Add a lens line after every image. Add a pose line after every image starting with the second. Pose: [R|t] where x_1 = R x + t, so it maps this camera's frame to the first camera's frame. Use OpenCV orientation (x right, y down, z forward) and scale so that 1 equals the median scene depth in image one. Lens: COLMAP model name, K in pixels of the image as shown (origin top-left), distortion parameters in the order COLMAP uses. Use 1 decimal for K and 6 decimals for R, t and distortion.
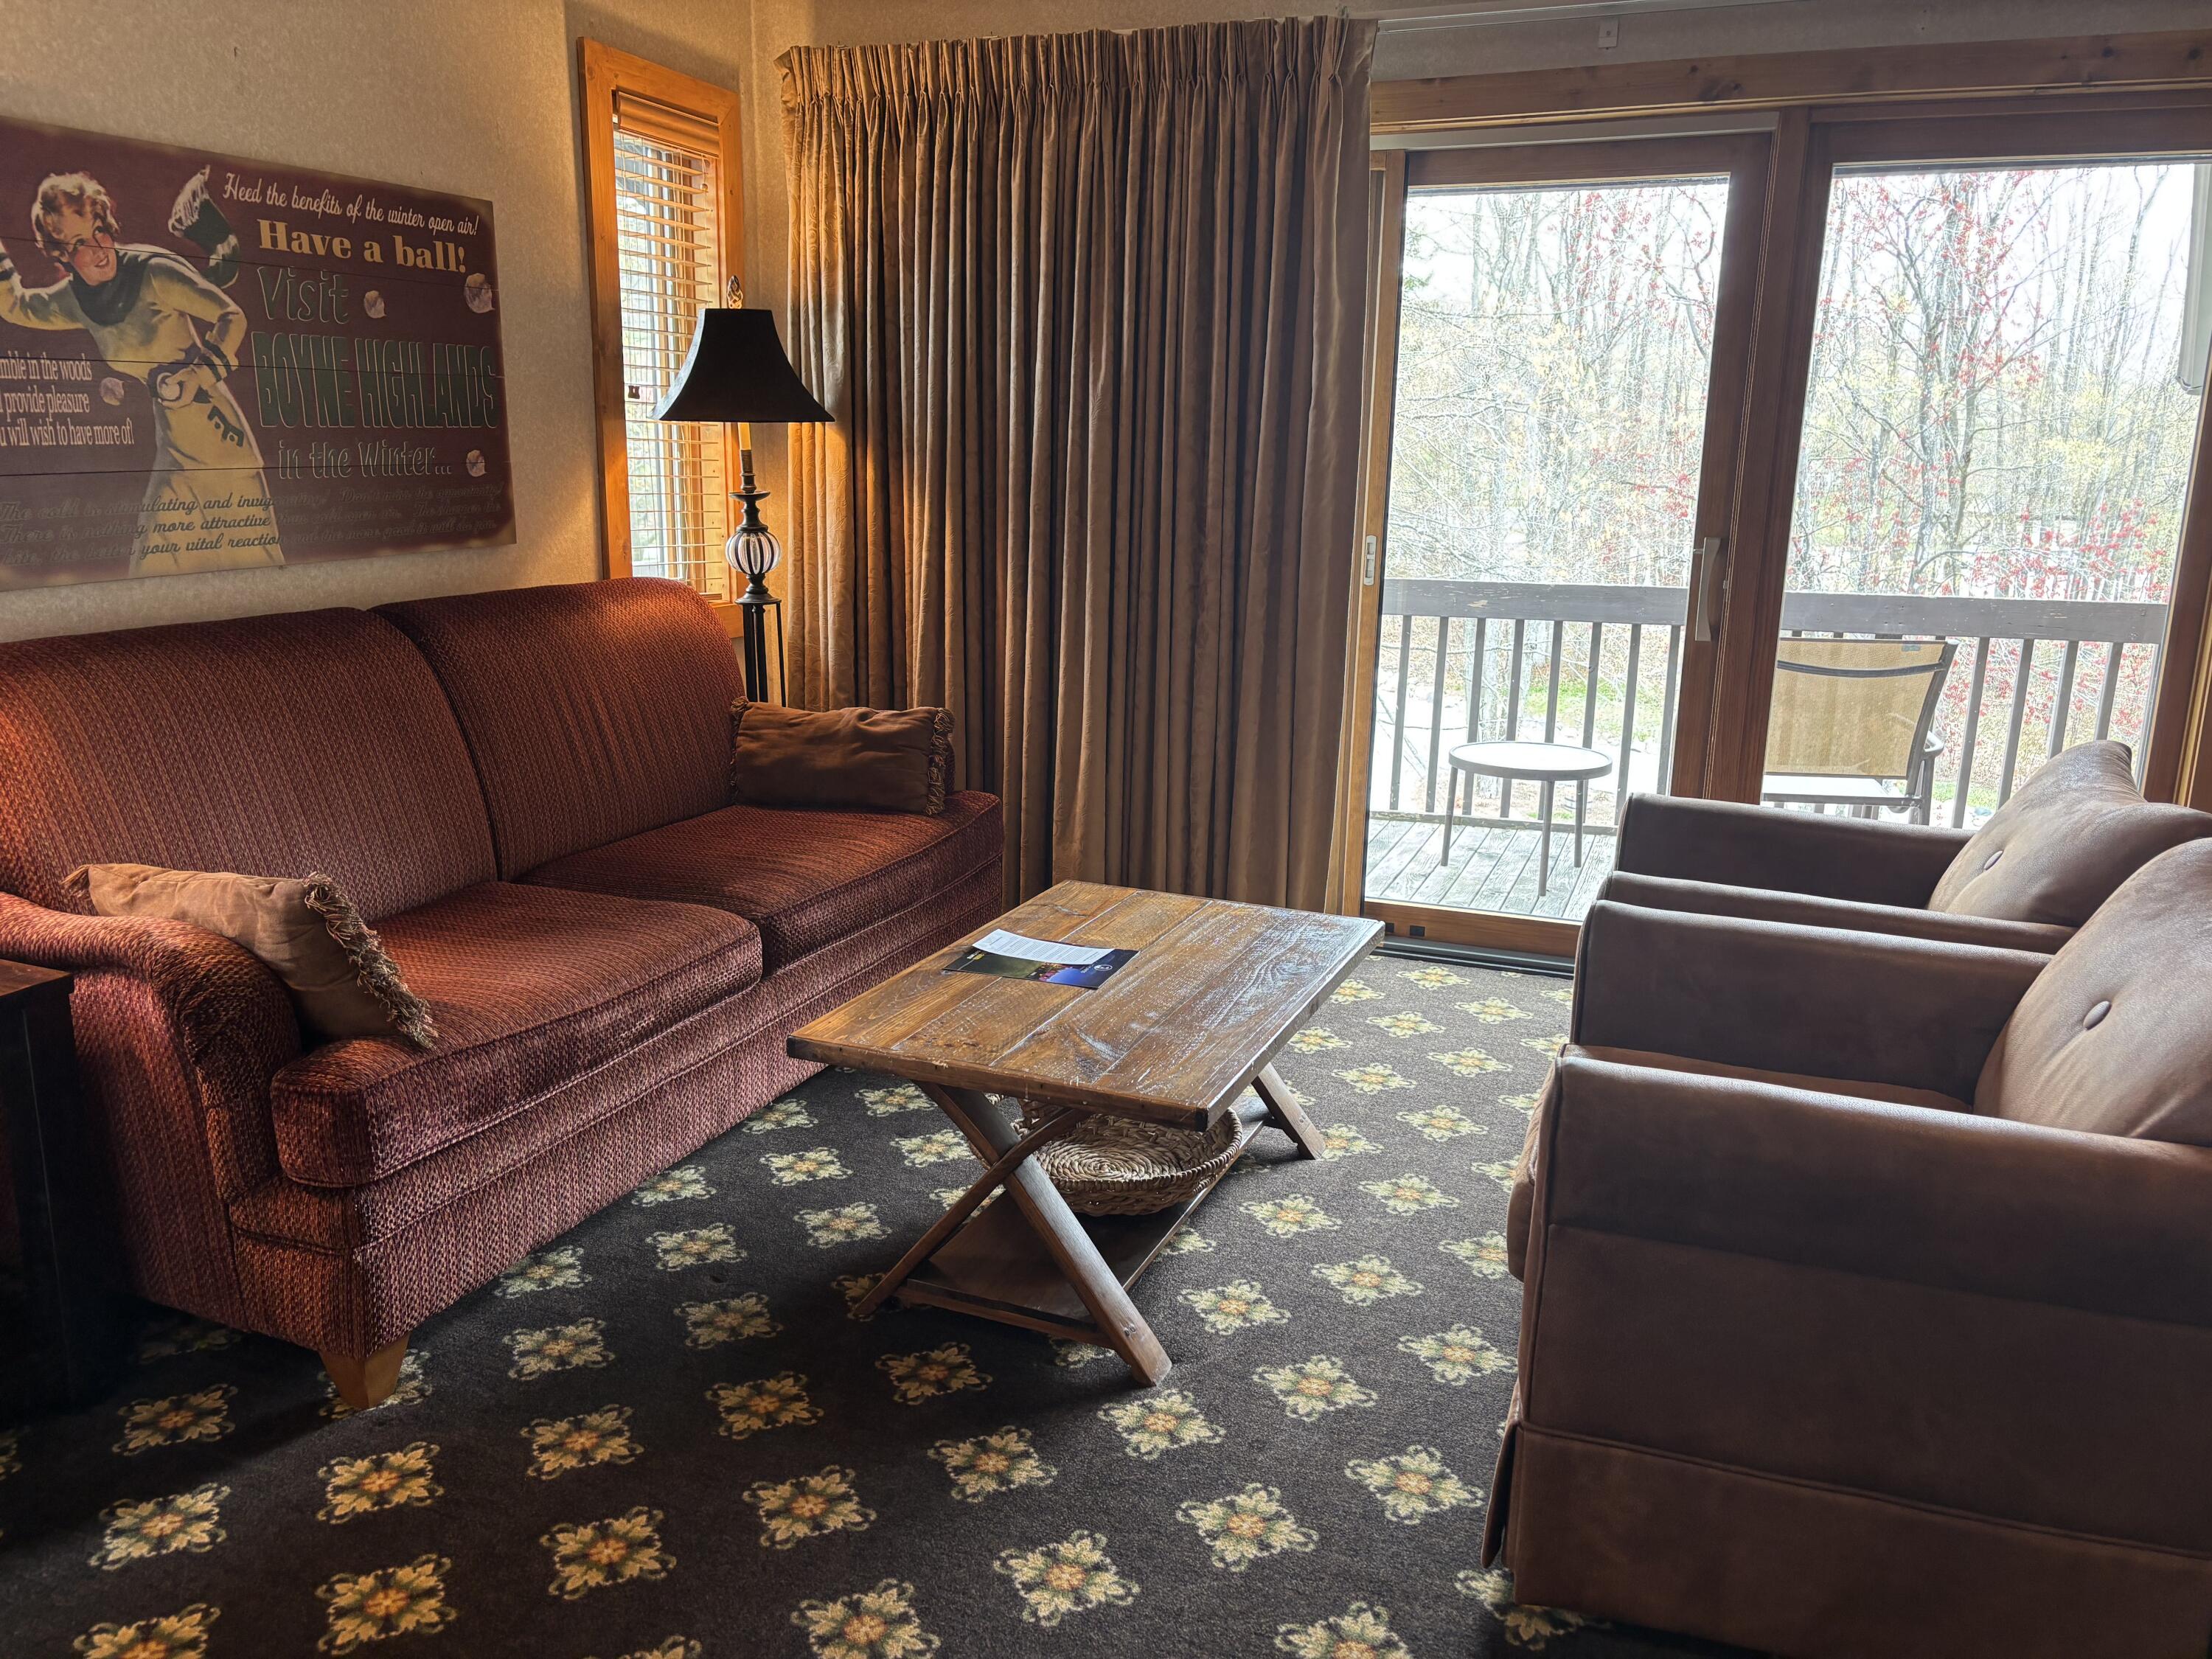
lens RADIAL K [[1674.8, 0, 1097.2], [0, 1674.8, 824.8], [0, 0, 1]] dist [0.035837, -0.031324]
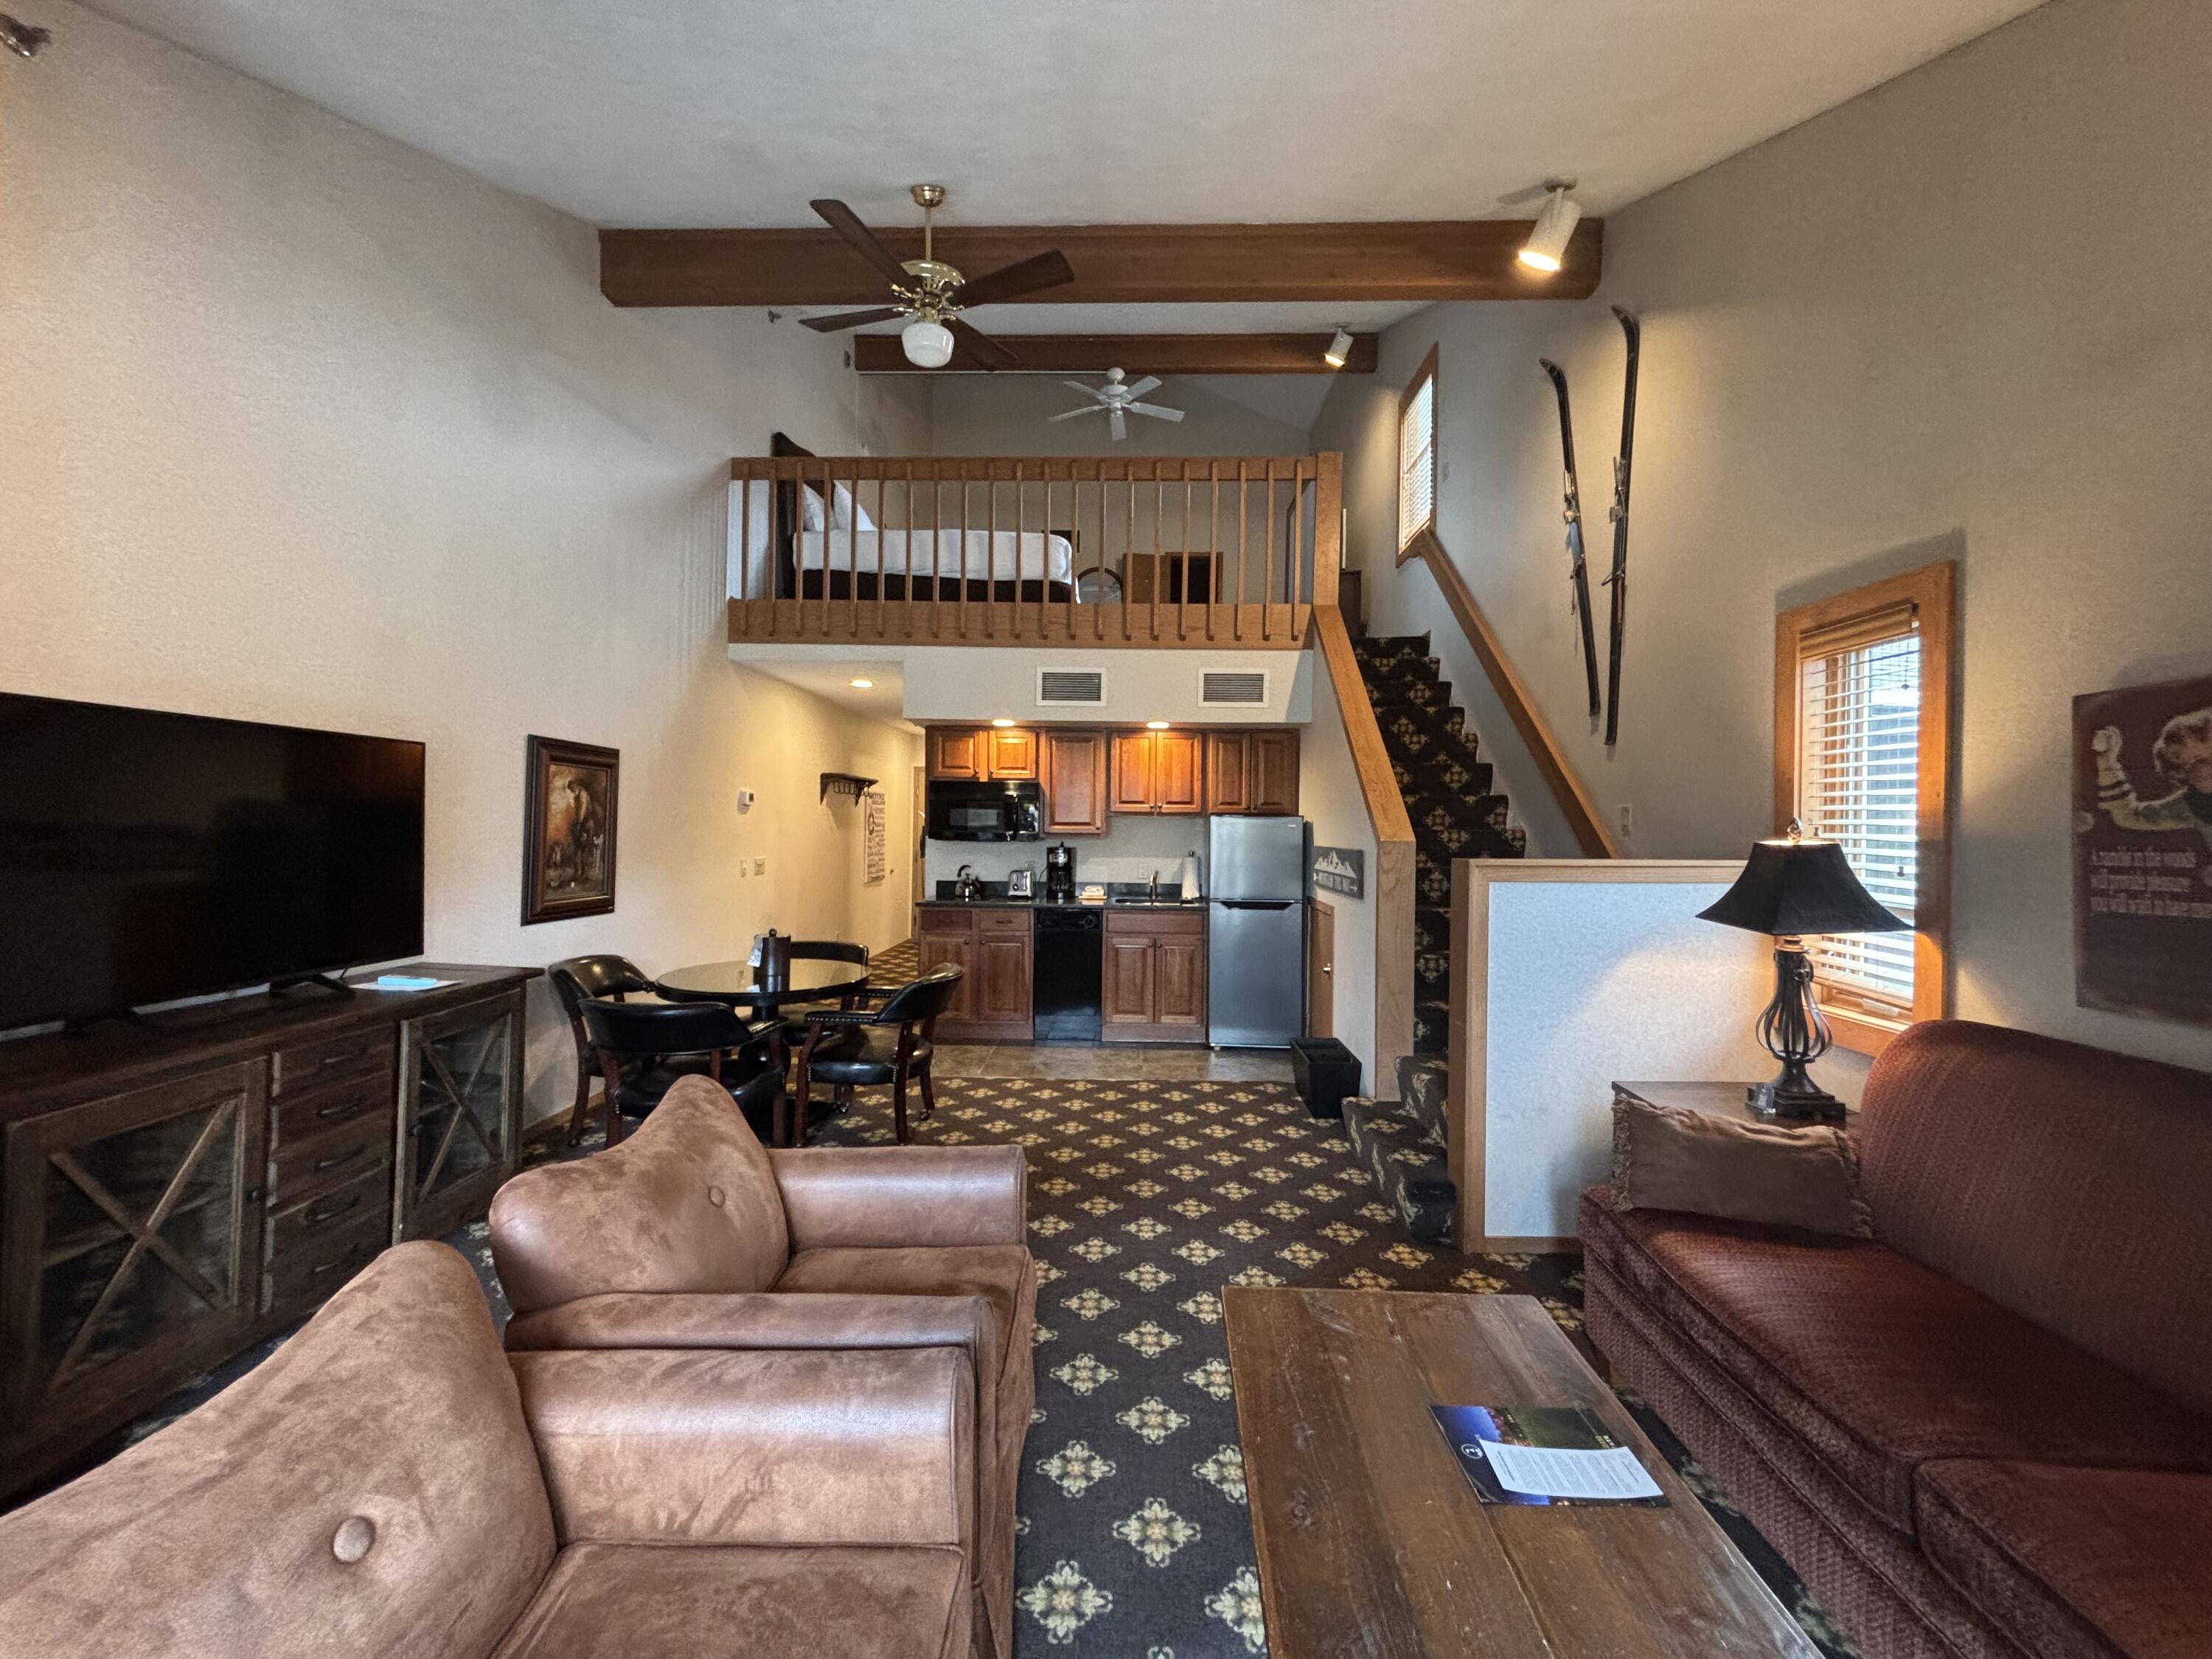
lens RADIAL K [[893.5, 0, 1110.5], [0, 893.5, 827.8], [0, 0, 1]] dist [0.005656, -0.001352]
pose [[-0.940612, -0.025823, -0.338499, 0.390972], [-0.101717, 0.972731, 0.208444, -0.357454], [0.323886, 0.230496, -0.917589, 1.378480]]
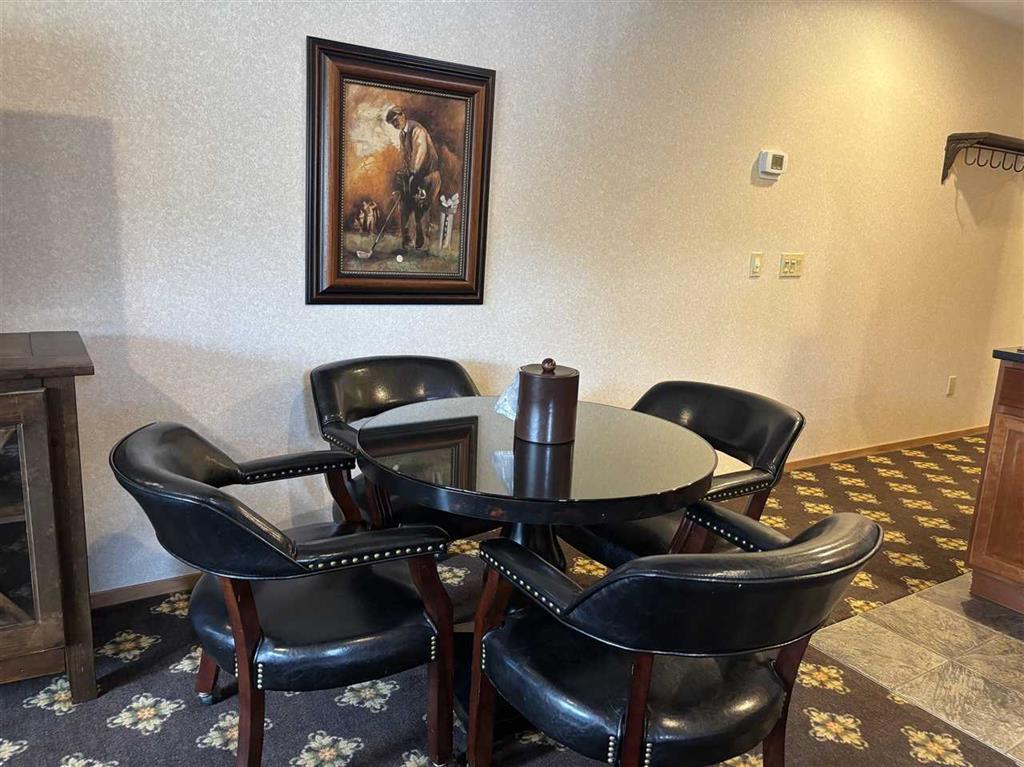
lens RADIAL K [[775.3, 0, 510.6], [0, 775.3, 390.2], [0, 0, 1]] dist [0.035837, -0.031324]
pose [[-0.803701, -0.175451, 0.568578, 0.019170], [0.076738, 0.916999, 0.391438, -0.066374], [-0.590064, 0.358231, -0.723530, 0.366209]]
